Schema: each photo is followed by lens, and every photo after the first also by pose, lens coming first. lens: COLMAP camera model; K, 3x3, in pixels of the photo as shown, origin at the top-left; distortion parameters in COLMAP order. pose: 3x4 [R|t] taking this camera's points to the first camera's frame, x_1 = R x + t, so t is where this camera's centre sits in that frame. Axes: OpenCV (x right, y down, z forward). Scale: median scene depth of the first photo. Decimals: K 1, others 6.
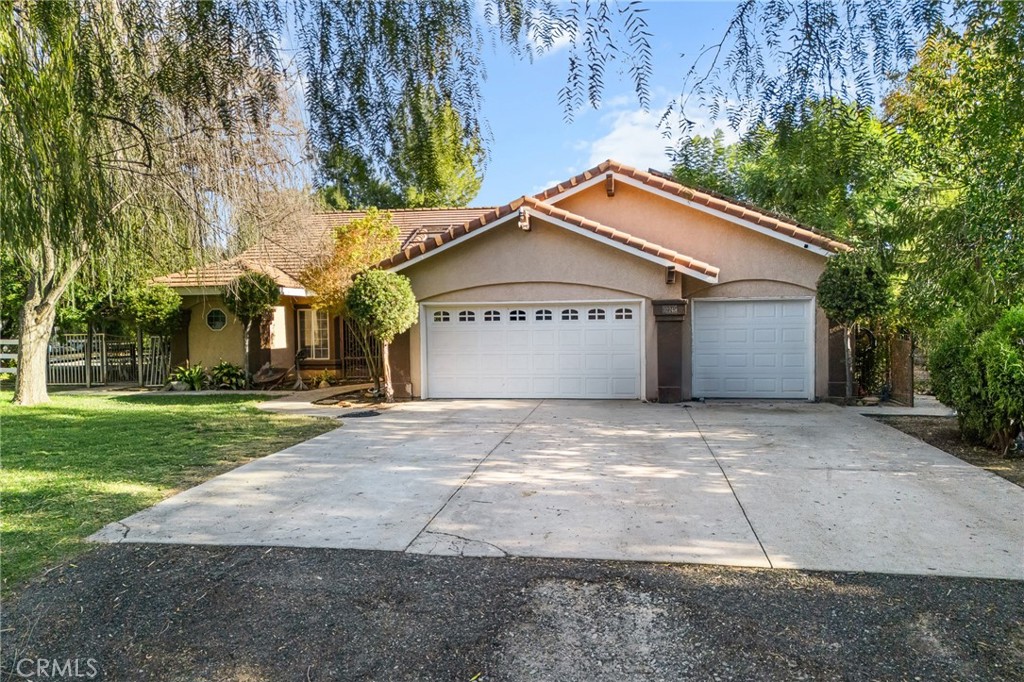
lens RADIAL K [[665.6, 0, 512.0], [0, 665.6, 341.0], [0, 0, 1]] dist [0.076275, -0.062830]
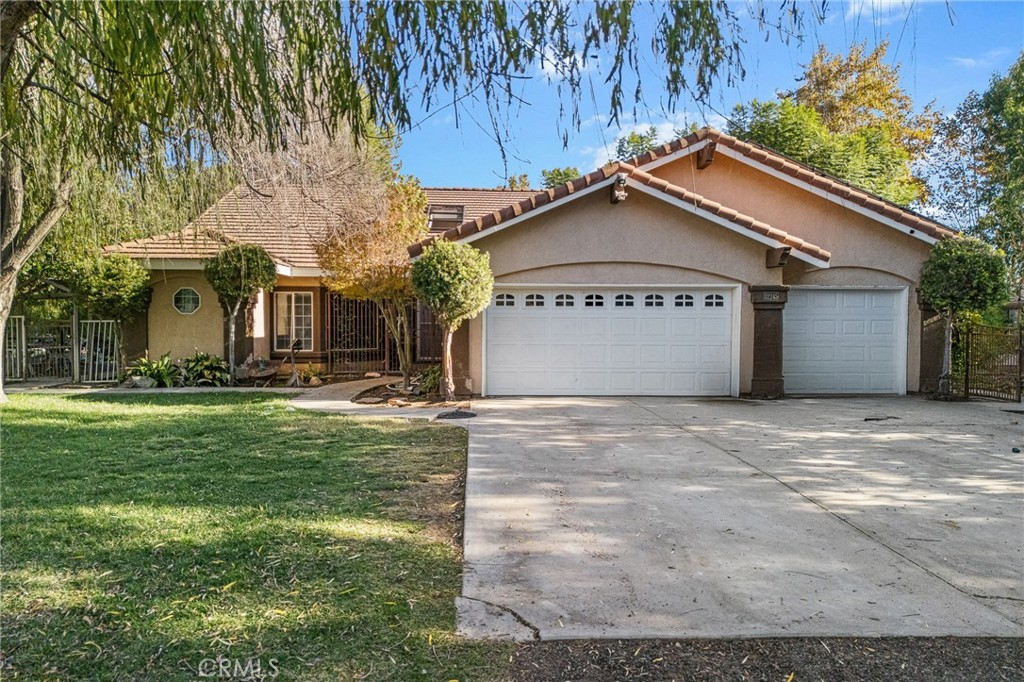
lens RADIAL K [[665.6, 0, 512.0], [0, 665.6, 341.0], [0, 0, 1]] dist [0.076275, -0.062830]
pose [[0.983317, 0.010841, 0.181575, -0.268139], [-0.011173, 0.999937, 0.000808, 0.016086], [-0.181555, -0.002824, 0.983377, 0.167221]]
